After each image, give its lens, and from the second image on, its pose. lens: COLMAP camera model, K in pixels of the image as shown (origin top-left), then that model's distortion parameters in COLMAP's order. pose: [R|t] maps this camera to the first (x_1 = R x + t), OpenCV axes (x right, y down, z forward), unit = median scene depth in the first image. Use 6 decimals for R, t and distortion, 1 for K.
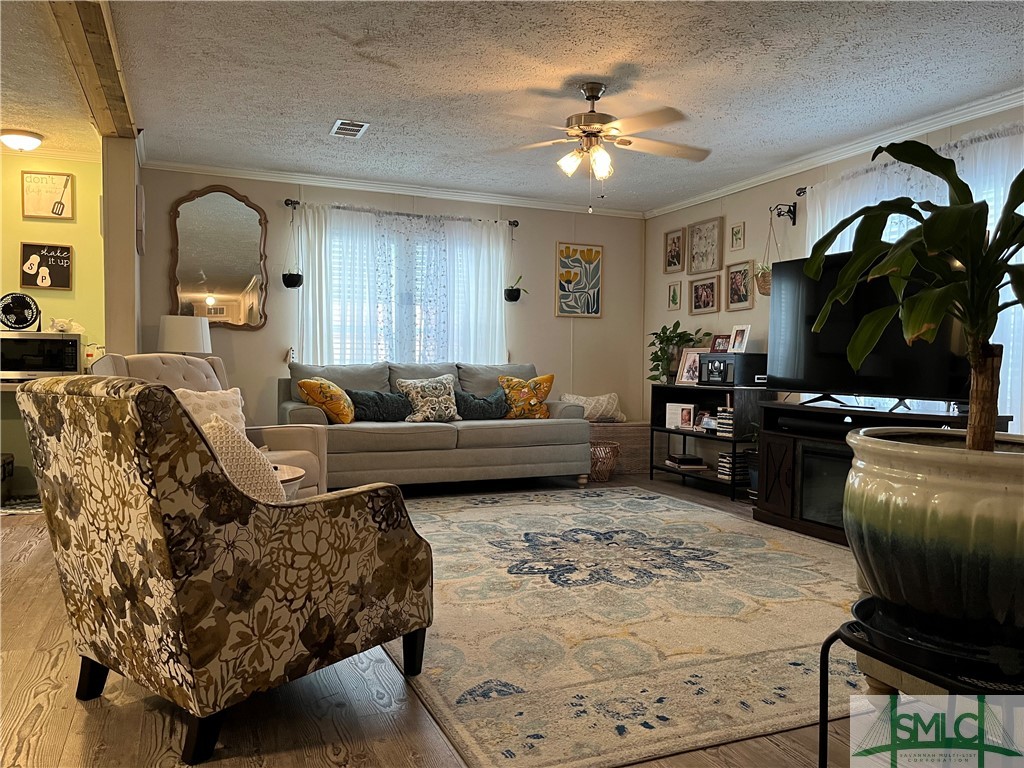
lens RADIAL K [[771.8, 0, 509.9], [0, 771.8, 389.6], [0, 0, 1]] dist [0.067169, -0.109411]
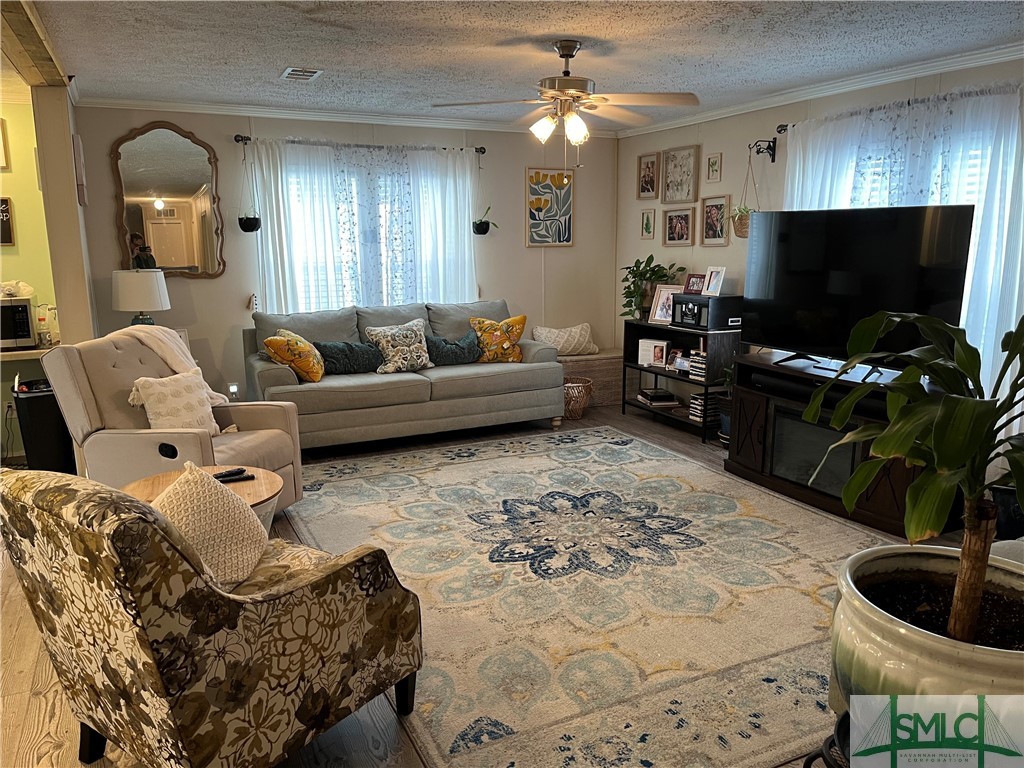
lens RADIAL K [[771.8, 0, 509.9], [0, 771.8, 389.6], [0, 0, 1]] dist [0.067169, -0.109411]
pose [[0.998798, -0.027091, 0.040854, -0.009504], [0.019997, 0.986093, 0.164990, -0.130605], [-0.044755, -0.163975, 0.985449, 0.024419]]
